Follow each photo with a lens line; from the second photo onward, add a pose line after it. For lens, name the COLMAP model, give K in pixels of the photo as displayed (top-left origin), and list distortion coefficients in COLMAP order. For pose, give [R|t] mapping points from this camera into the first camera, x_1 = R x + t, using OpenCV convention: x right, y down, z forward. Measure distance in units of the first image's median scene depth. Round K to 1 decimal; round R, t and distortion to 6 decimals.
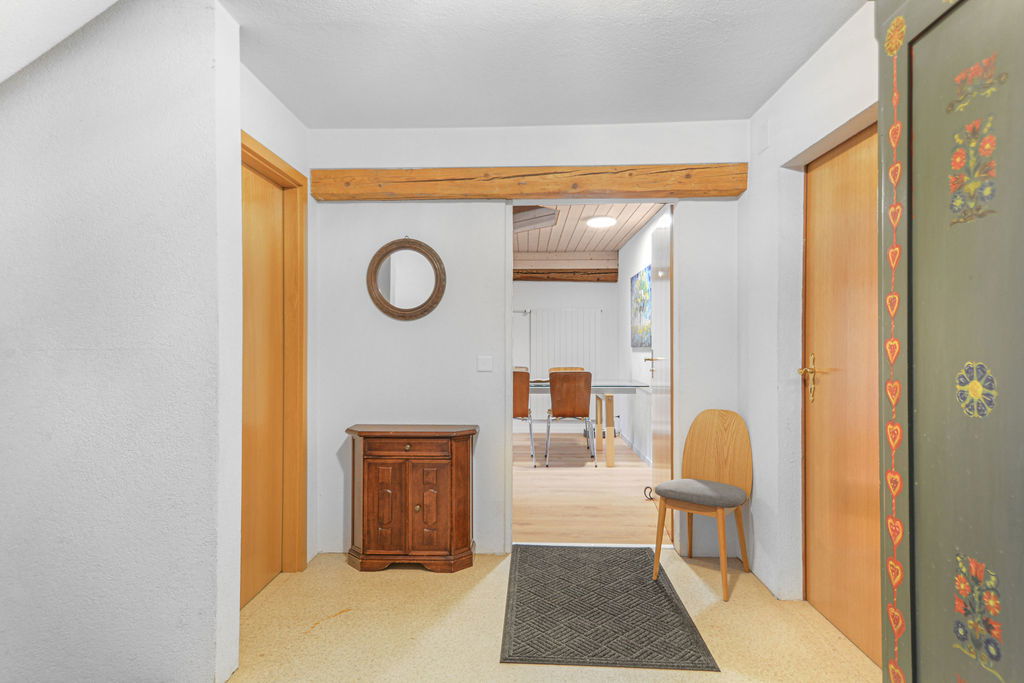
lens RADIAL K [[585.2, 0, 511.2], [0, 585.2, 340.2], [0, 0, 1]] dist [-0.014400, -0.004022]
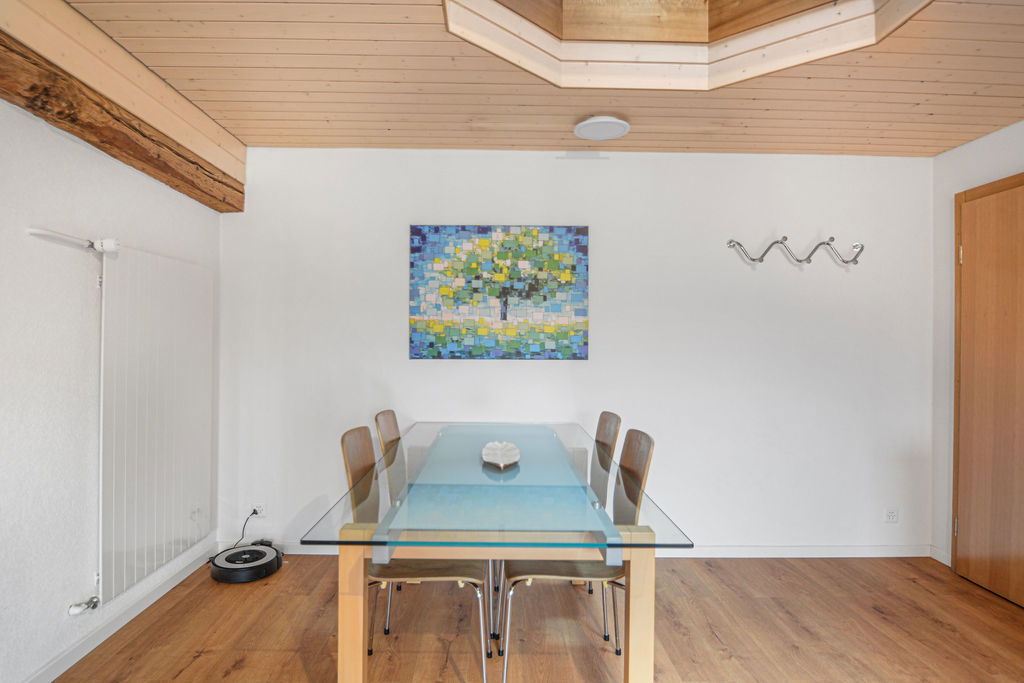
lens RADIAL K [[585.2, 0, 509.3], [0, 585.2, 343.9], [0, 0, 1]] dist [-0.014400, -0.004022]
pose [[-0.061273, 0.002900, 0.998117, -0.500482], [-0.013767, 0.999898, -0.003750, -0.005708], [-0.998026, -0.013971, -0.061227, 1.493377]]
